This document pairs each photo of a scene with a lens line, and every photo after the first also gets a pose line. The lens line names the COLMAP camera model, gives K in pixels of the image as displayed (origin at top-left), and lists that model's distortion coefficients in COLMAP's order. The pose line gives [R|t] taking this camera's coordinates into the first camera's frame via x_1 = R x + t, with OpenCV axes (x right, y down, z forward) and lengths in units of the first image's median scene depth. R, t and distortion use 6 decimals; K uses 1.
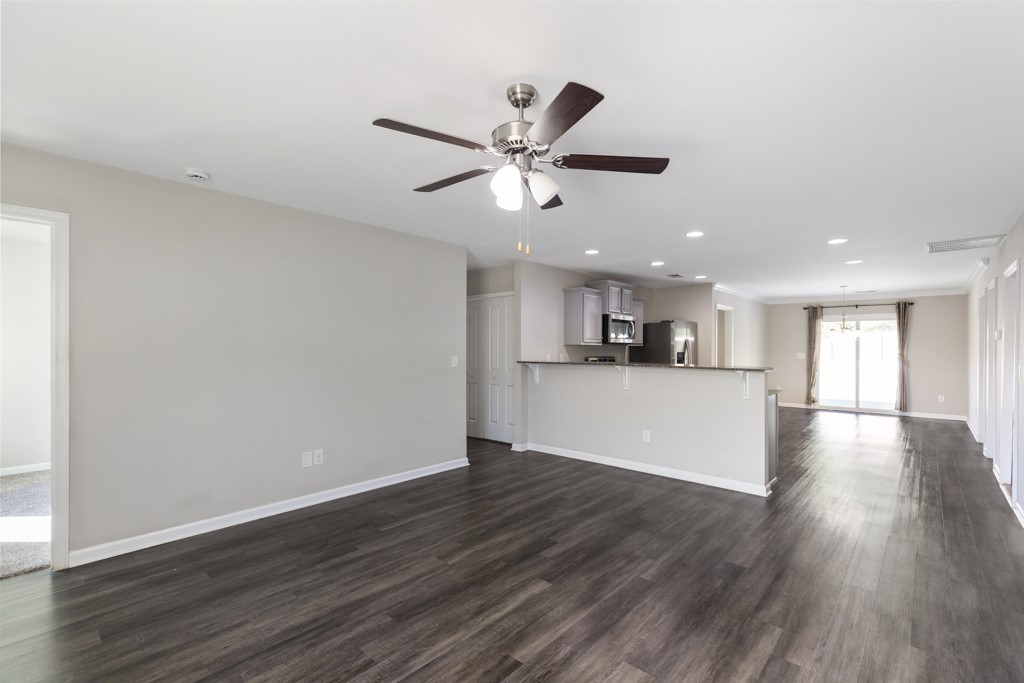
lens RADIAL K [[464.0, 0, 513.4], [0, 464.0, 344.2], [0, 0, 1]] dist [0.008756, -0.000222]
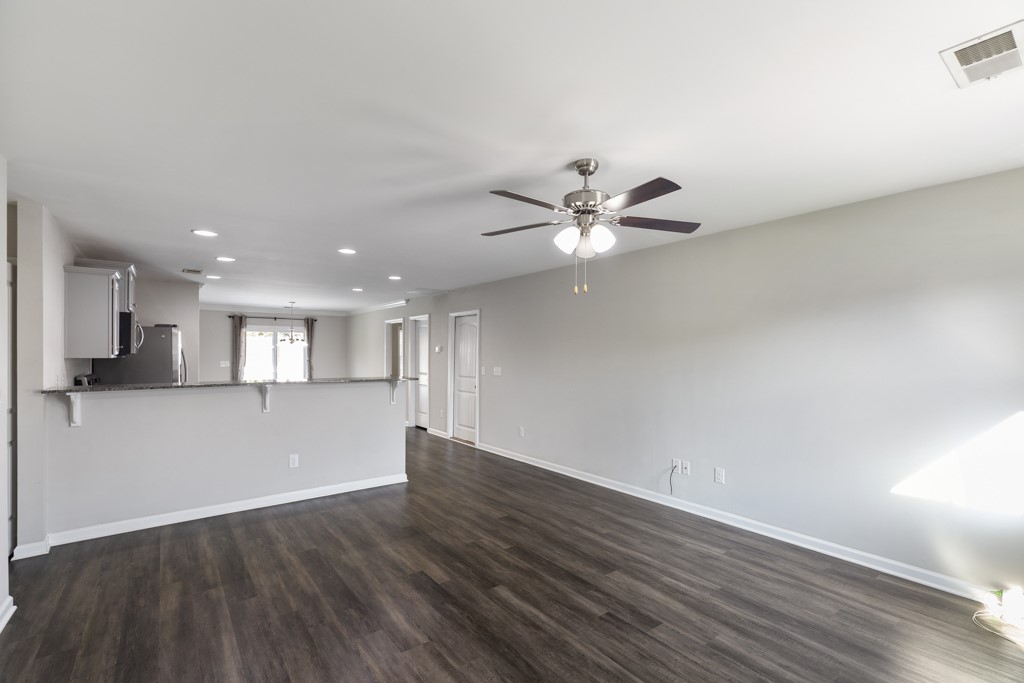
lens RADIAL K [[464.0, 0, 531.8], [0, 464.0, 353.1], [0, 0, 1]] dist [0.008756, -0.000222]
pose [[0.169733, -0.005947, 0.985472, -0.650076], [-0.005442, 0.999961, 0.006972, -0.022832], [-0.985475, -0.006547, 0.169694, 0.500200]]
